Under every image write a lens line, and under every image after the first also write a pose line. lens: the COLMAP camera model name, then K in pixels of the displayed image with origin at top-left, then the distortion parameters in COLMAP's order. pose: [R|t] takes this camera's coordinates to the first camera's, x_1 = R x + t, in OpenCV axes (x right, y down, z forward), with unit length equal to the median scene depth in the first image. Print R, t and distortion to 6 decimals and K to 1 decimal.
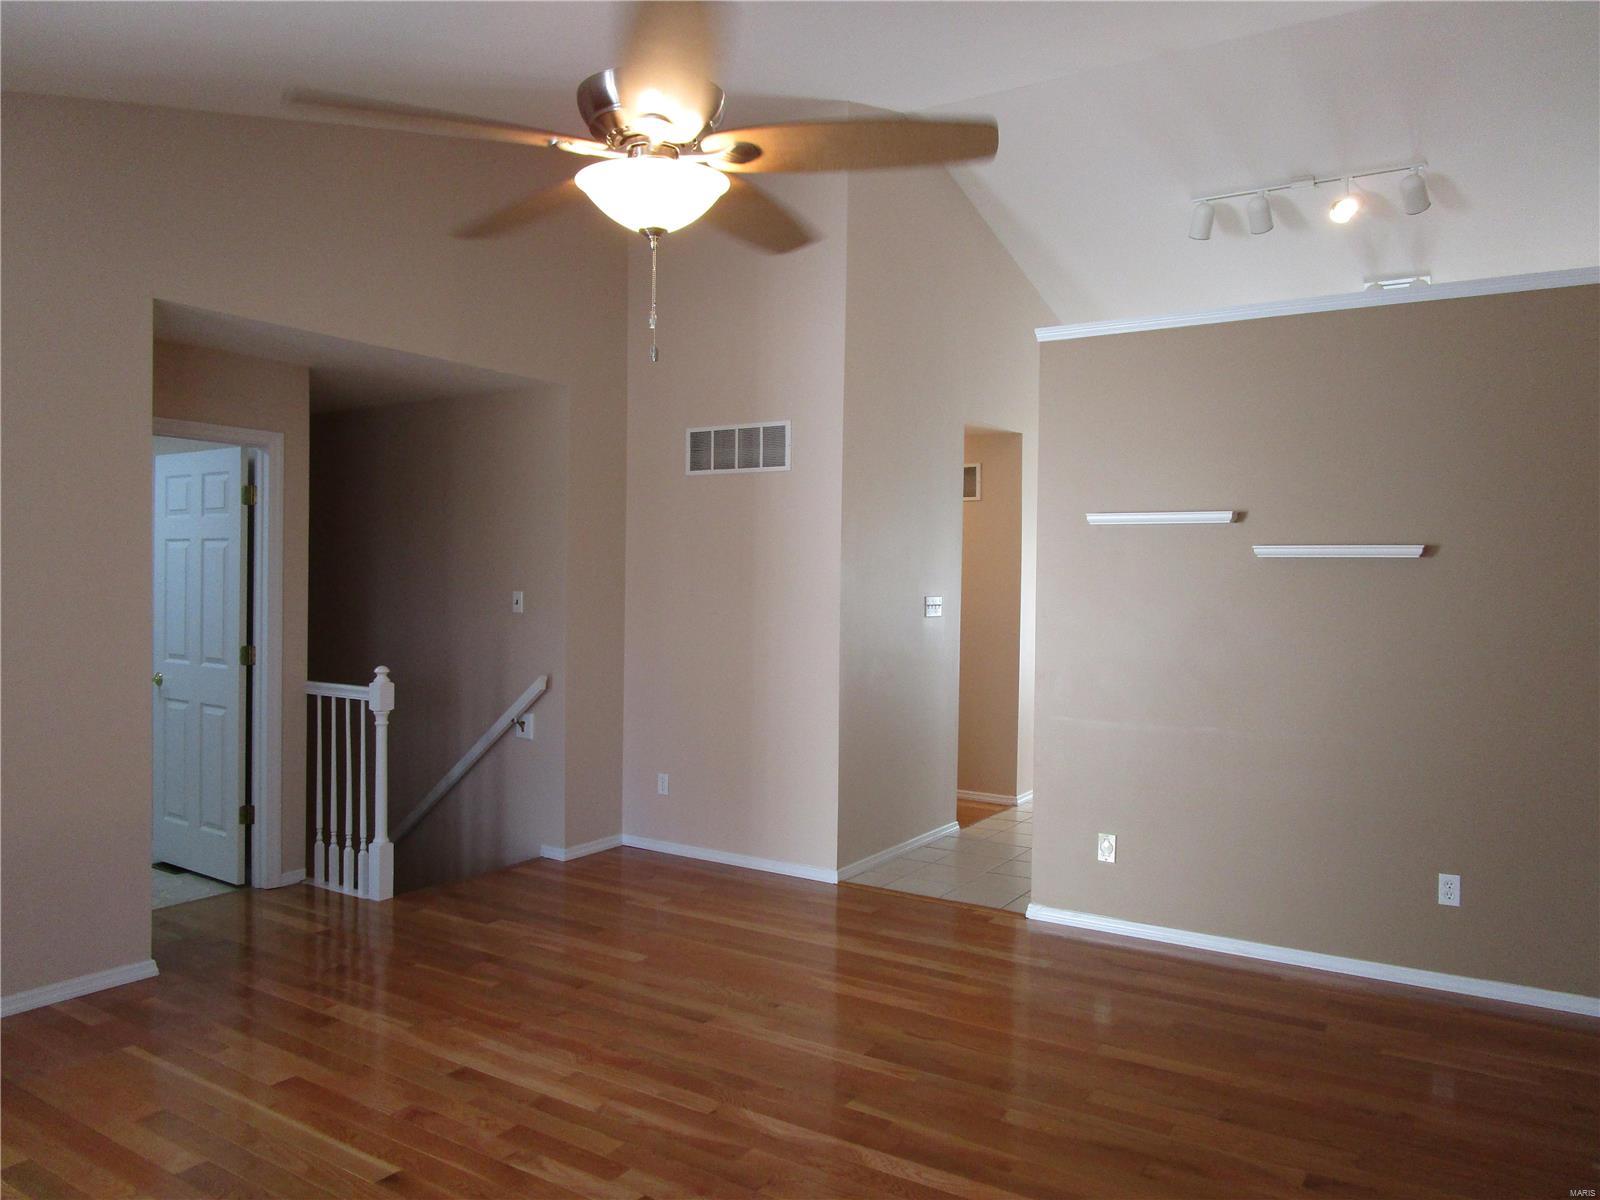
lens RADIAL K [[1089.0, 0, 735.2], [0, 1089.0, 605.2], [0, 0, 1]] dist [-0.017288, 0.004209]
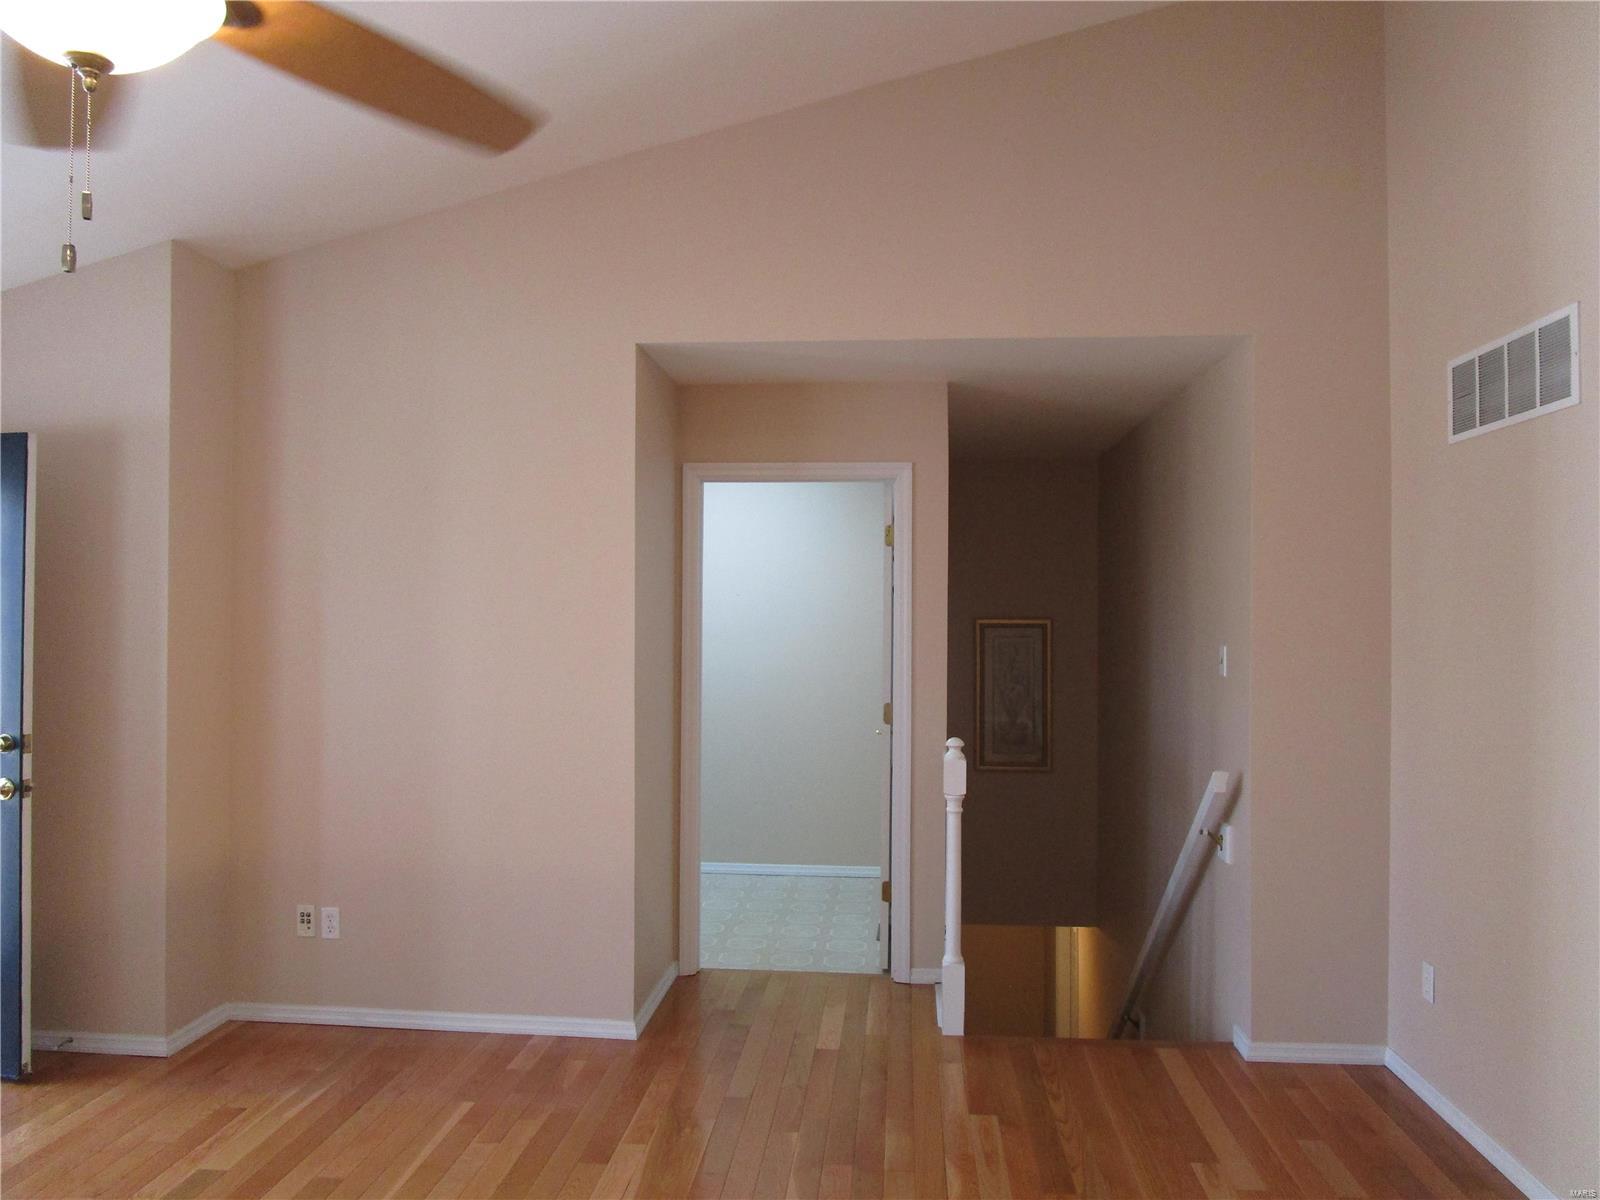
lens RADIAL K [[1098.8, 0, 800.0], [0, 1098.8, 600.0], [0, 0, 1]] dist [-0.025118, 0.000133]
pose [[0.515591, -0.023094, -0.856524, 0.307897], [-0.018247, 0.999114, -0.037923, -0.011995], [0.856640, 0.035182, 0.514713, 0.490088]]
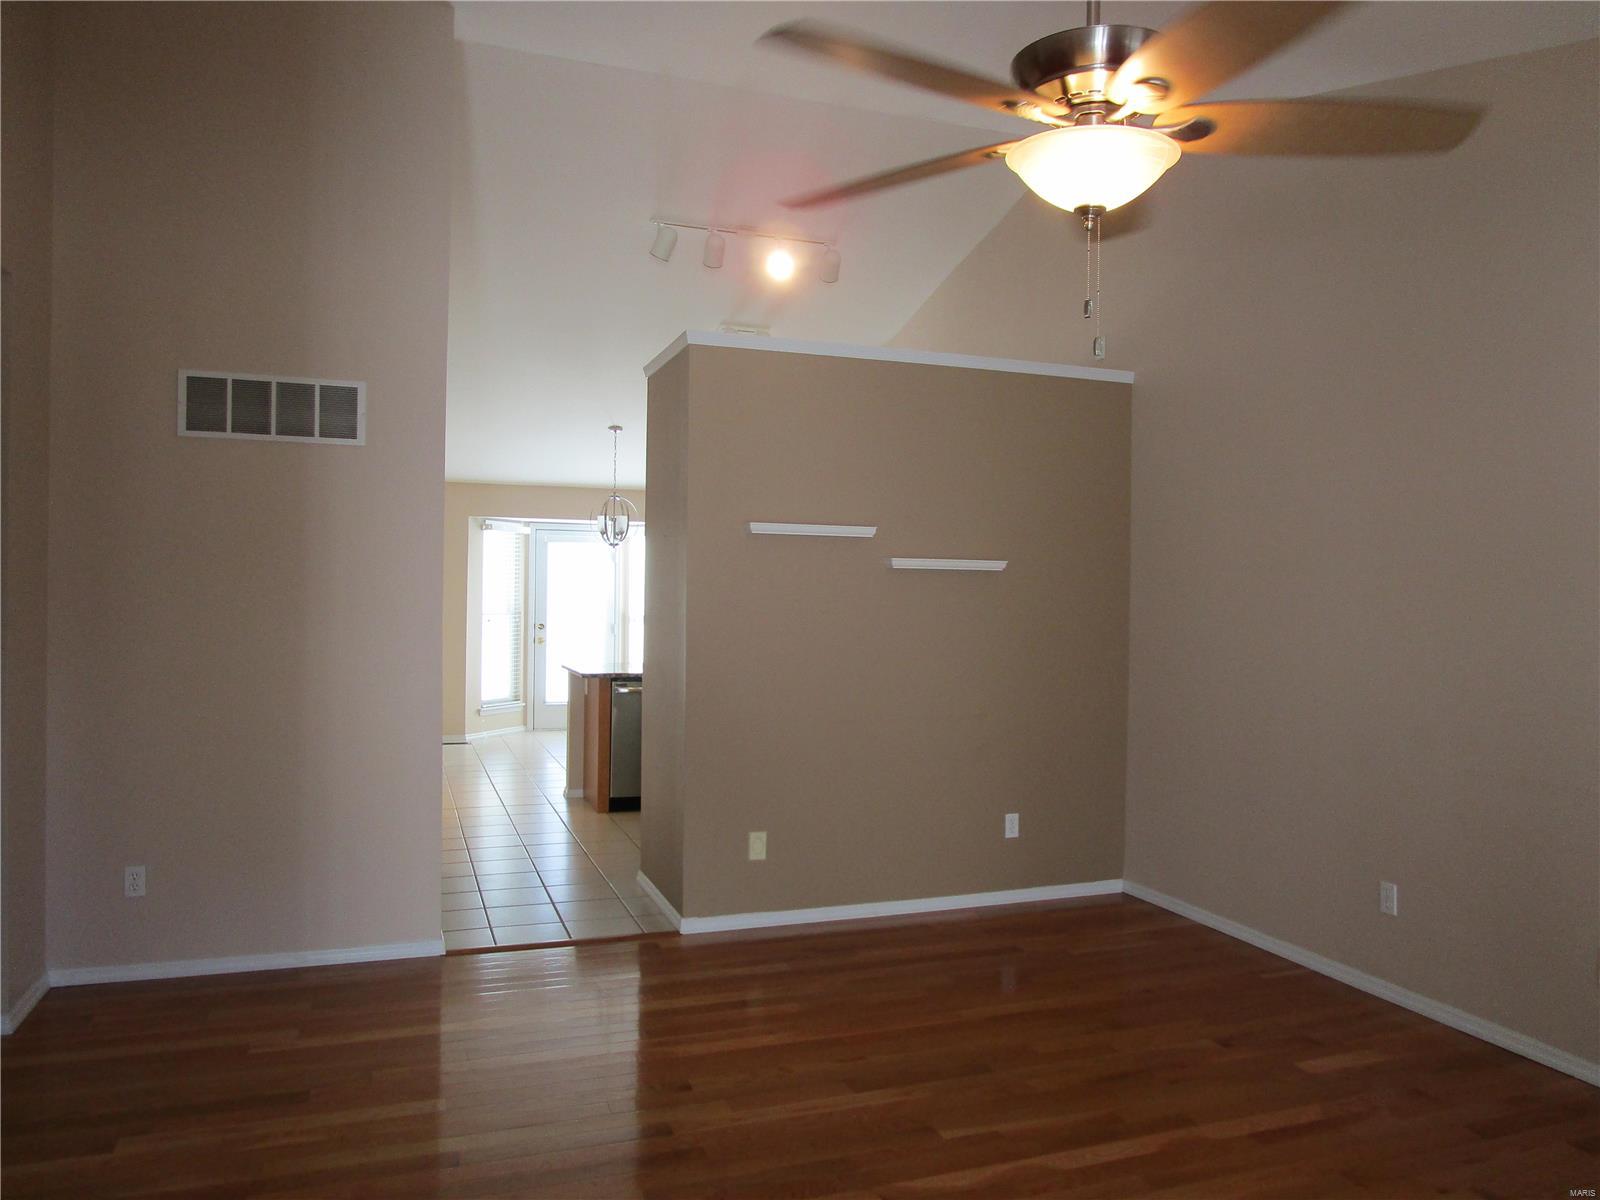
lens RADIAL K [[1156.1, 0, 708.2], [0, 1156.1, 608.1], [0, 0, 1]] dist [-0.017149, -0.000247]
pose [[0.615730, -0.012341, 0.787861, -0.490399], [0.013827, 0.999893, 0.004857, -0.008235], [-0.787836, 0.007903, 0.615834, 0.318877]]
